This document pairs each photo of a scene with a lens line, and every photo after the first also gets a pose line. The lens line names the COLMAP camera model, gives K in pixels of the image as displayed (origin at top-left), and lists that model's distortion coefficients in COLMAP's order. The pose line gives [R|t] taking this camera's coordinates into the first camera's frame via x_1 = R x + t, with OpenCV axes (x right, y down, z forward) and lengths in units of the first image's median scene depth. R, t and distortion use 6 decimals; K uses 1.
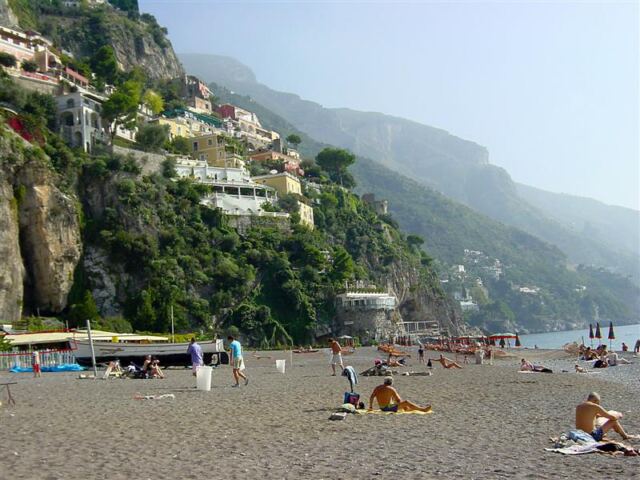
lens RADIAL K [[888.6, 0, 320.0], [0, 888.6, 240.0], [0, 0, 1]] dist [-0.147700, 0.022725]
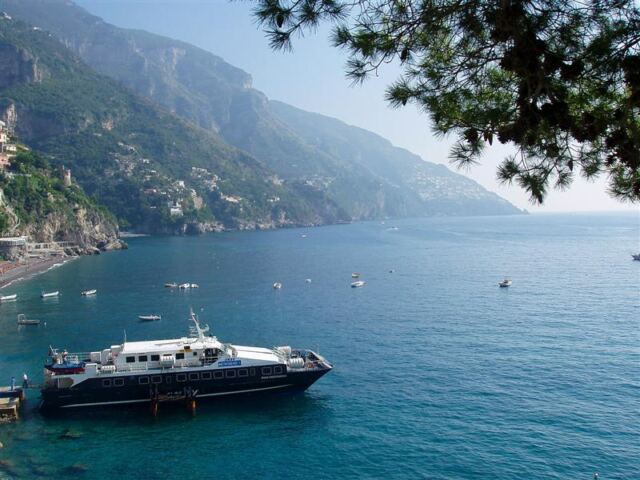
lens RADIAL K [[726.3, 0, 320.0], [0, 726.3, 240.0], [0, 0, 1]] dist [-0.149922, 0.015361]
pose [[0.962232, 0.043285, 0.268768, 0.056016], [-0.080559, 0.988335, 0.129244, -0.040491], [-0.260039, -0.146014, 0.954495, -0.169780]]
